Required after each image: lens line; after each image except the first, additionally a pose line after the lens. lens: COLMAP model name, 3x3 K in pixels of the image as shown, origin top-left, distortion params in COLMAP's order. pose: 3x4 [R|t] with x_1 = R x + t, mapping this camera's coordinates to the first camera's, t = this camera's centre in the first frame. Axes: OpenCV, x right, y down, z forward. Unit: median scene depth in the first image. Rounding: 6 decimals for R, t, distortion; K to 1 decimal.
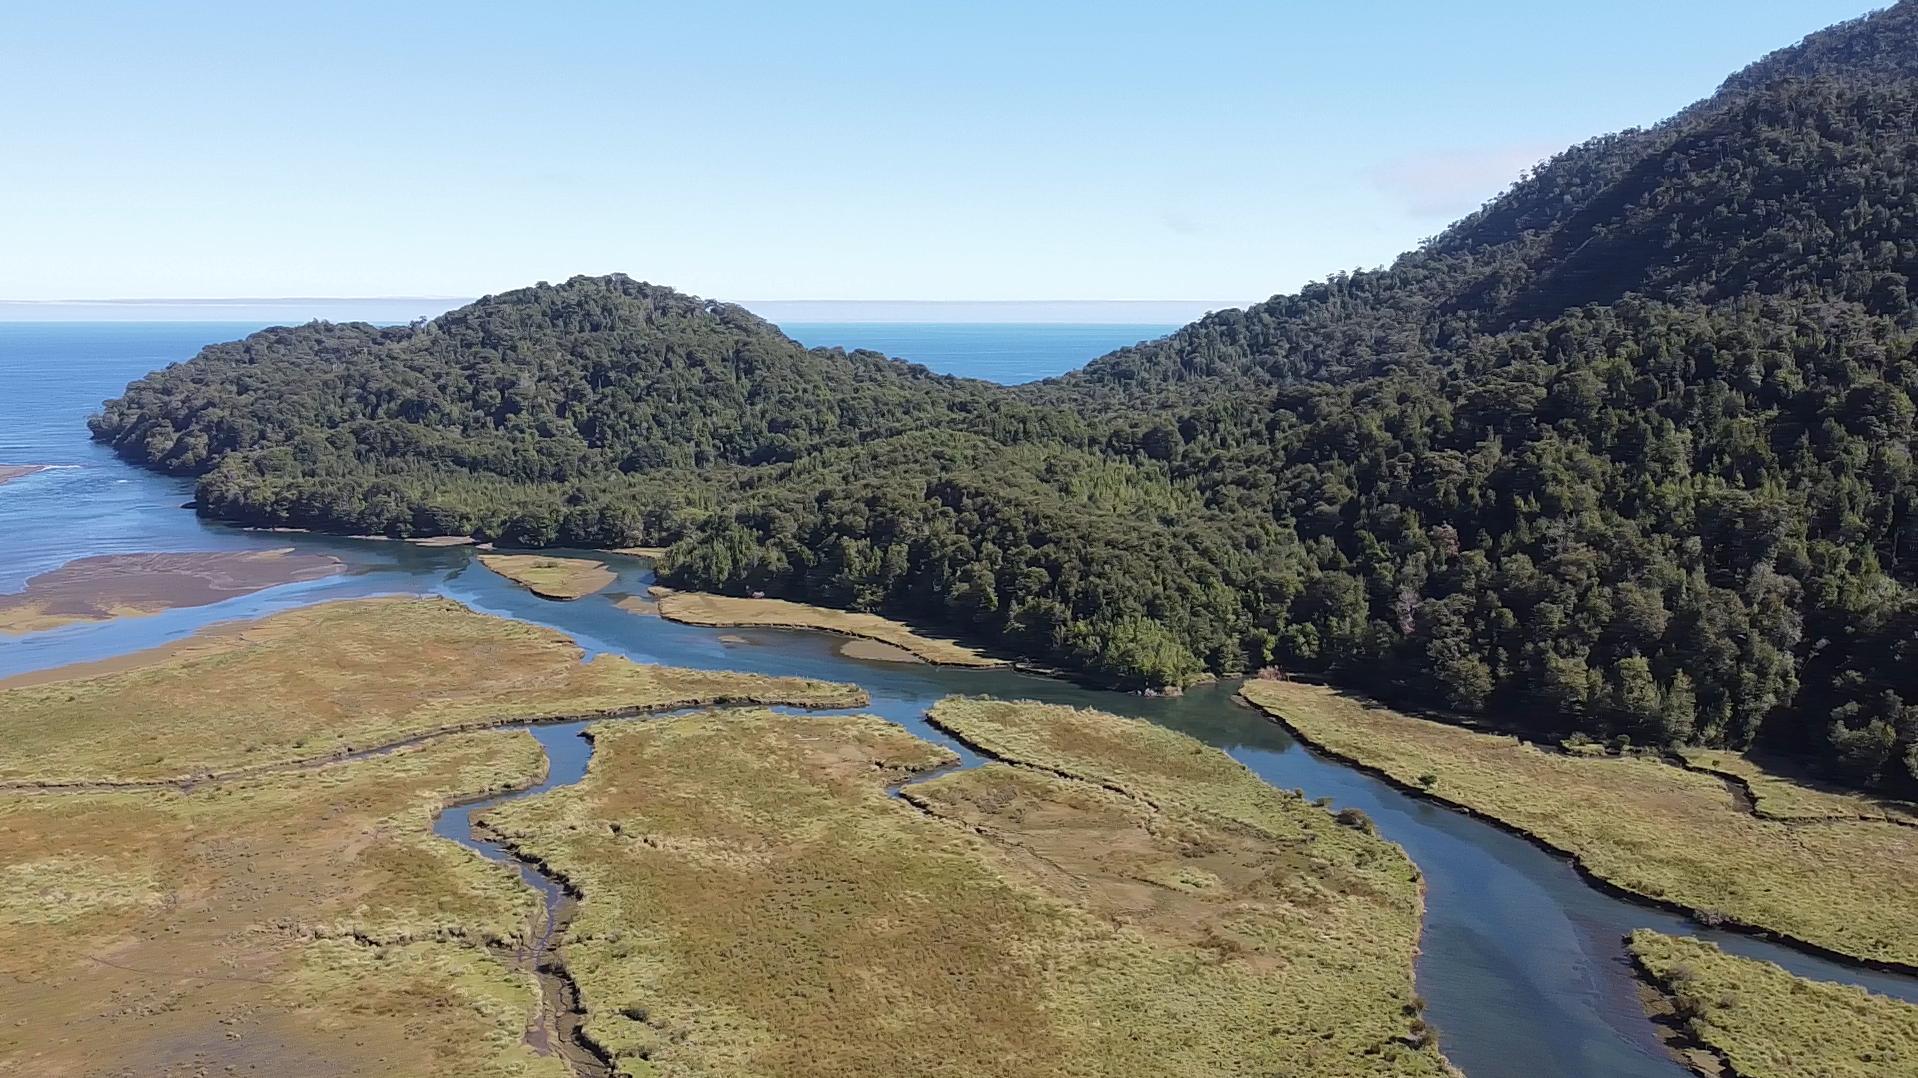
lens RADIAL K [[1539.8, 0, 959.0], [0, 1539.8, 539.0], [0, 0, 1]] dist [0.009574, -0.010388]
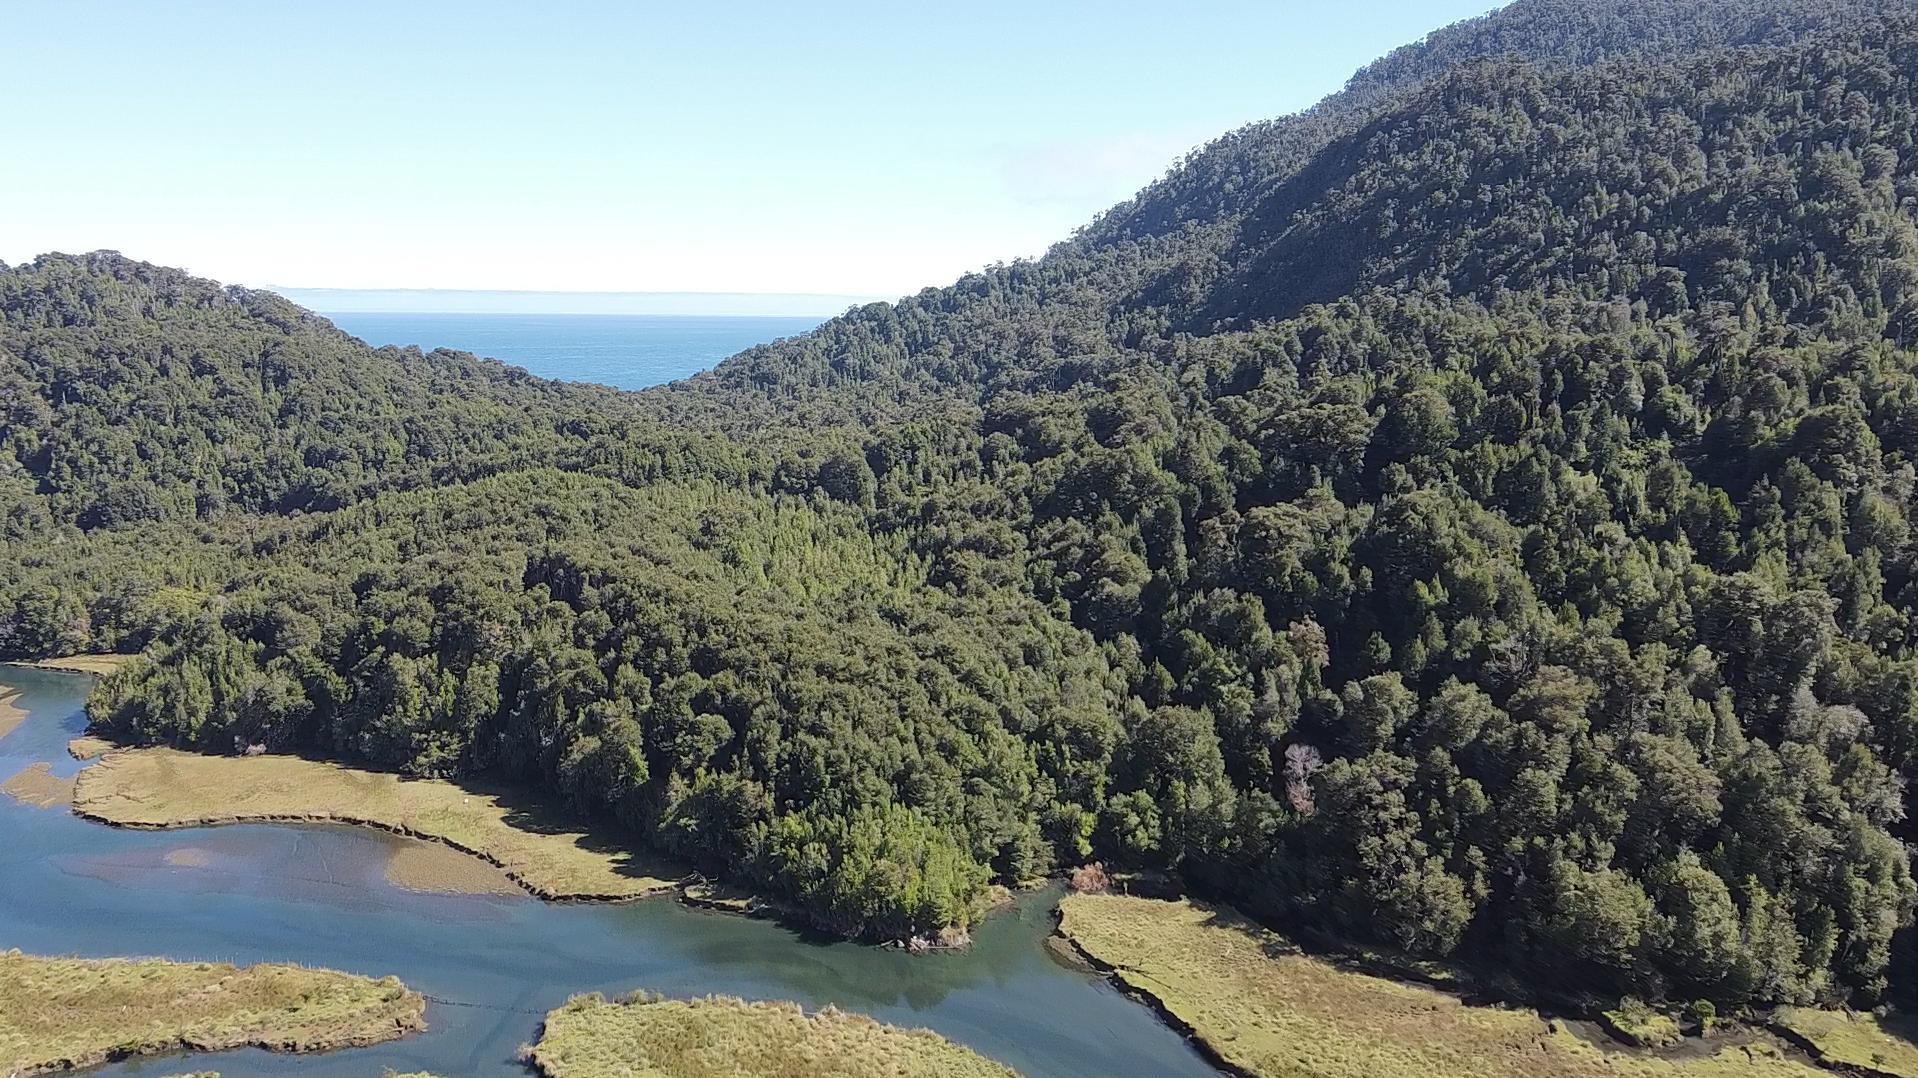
lens RADIAL K [[1539.8, 0, 959.0], [0, 1539.8, 539.0], [0, 0, 1]] dist [0.009574, -0.010388]
pose [[0.969308, -0.030856, 0.243904, -0.001491], [0.029625, 0.999523, 0.008713, -0.043361], [-0.244056, -0.001220, 0.969760, 0.285652]]
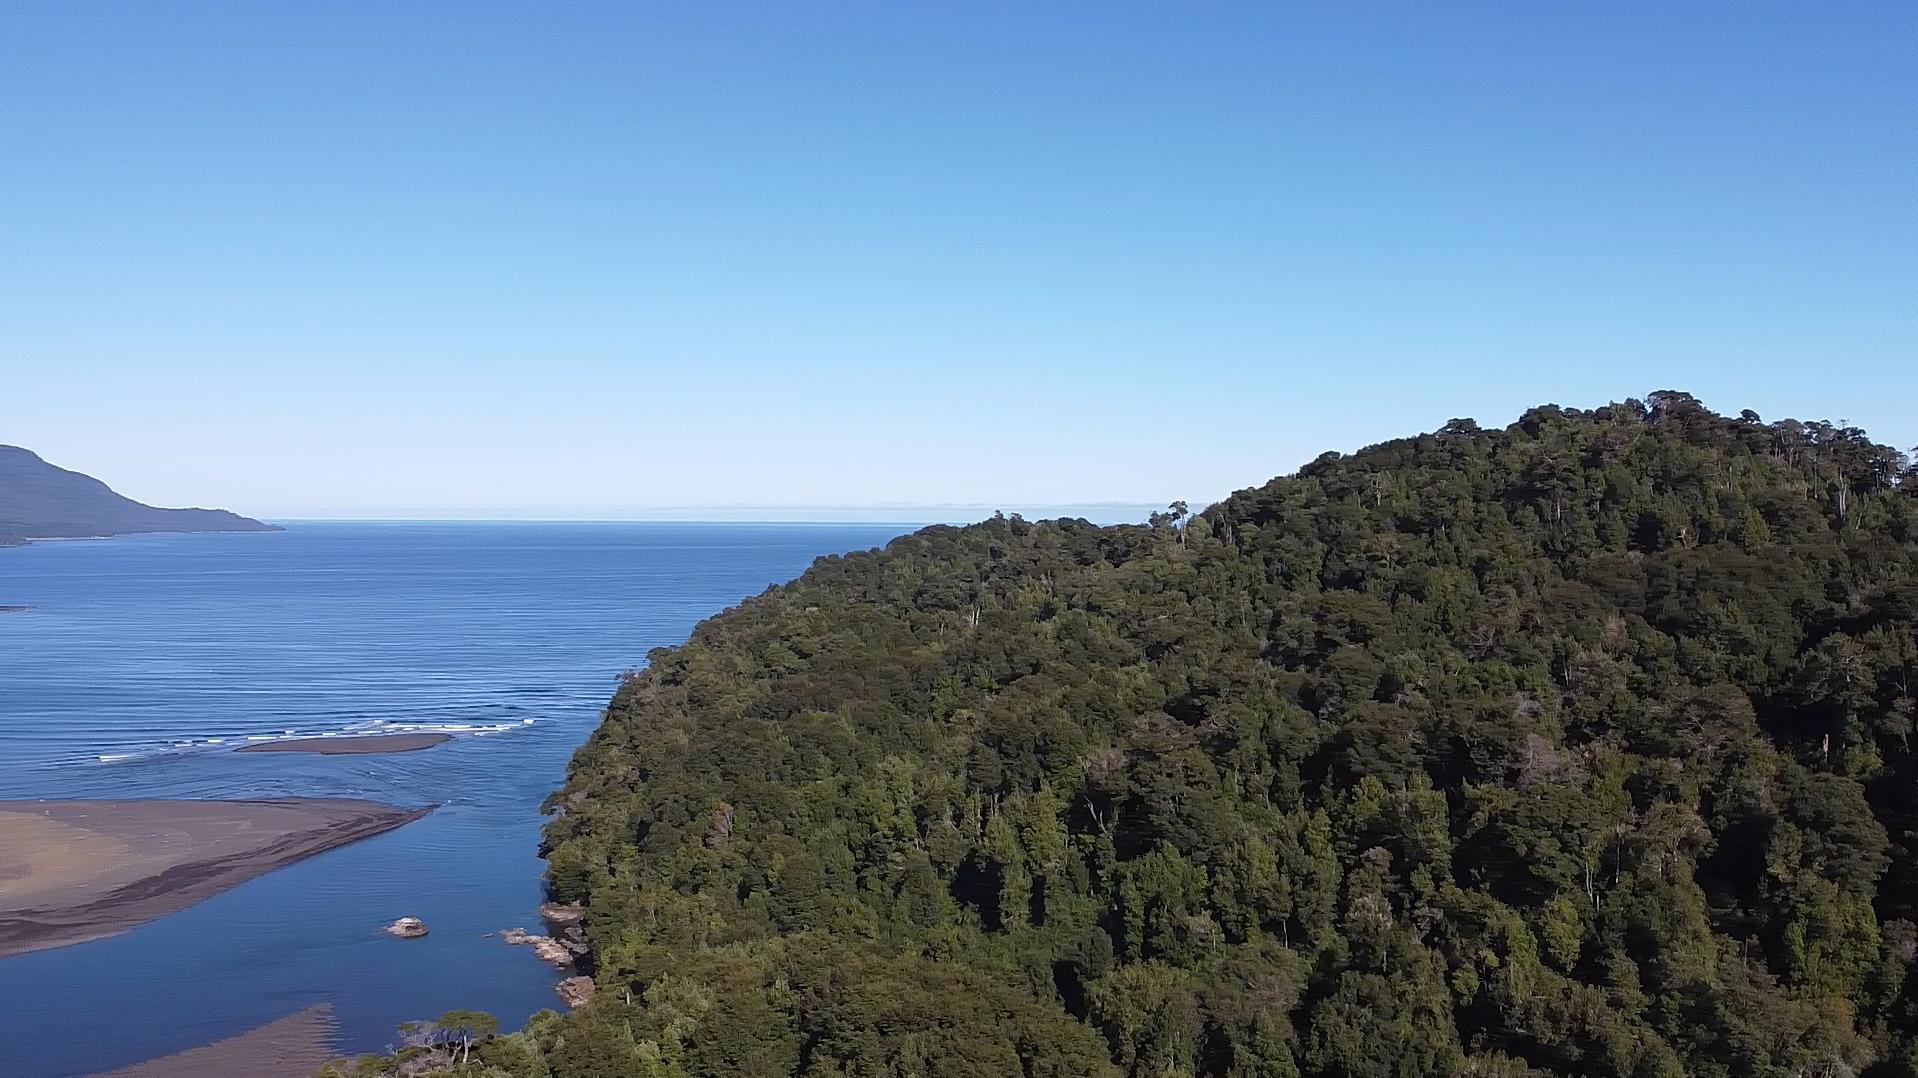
lens RADIAL K [[1539.8, 0, 959.0], [0, 1539.8, 539.0], [0, 0, 1]] dist [0.009574, -0.010388]
pose [[0.885549, 0.011967, -0.464392, -0.381187], [-0.073023, 0.990826, -0.113715, -0.152441], [0.458771, 0.134611, 0.878299, 1.121271]]
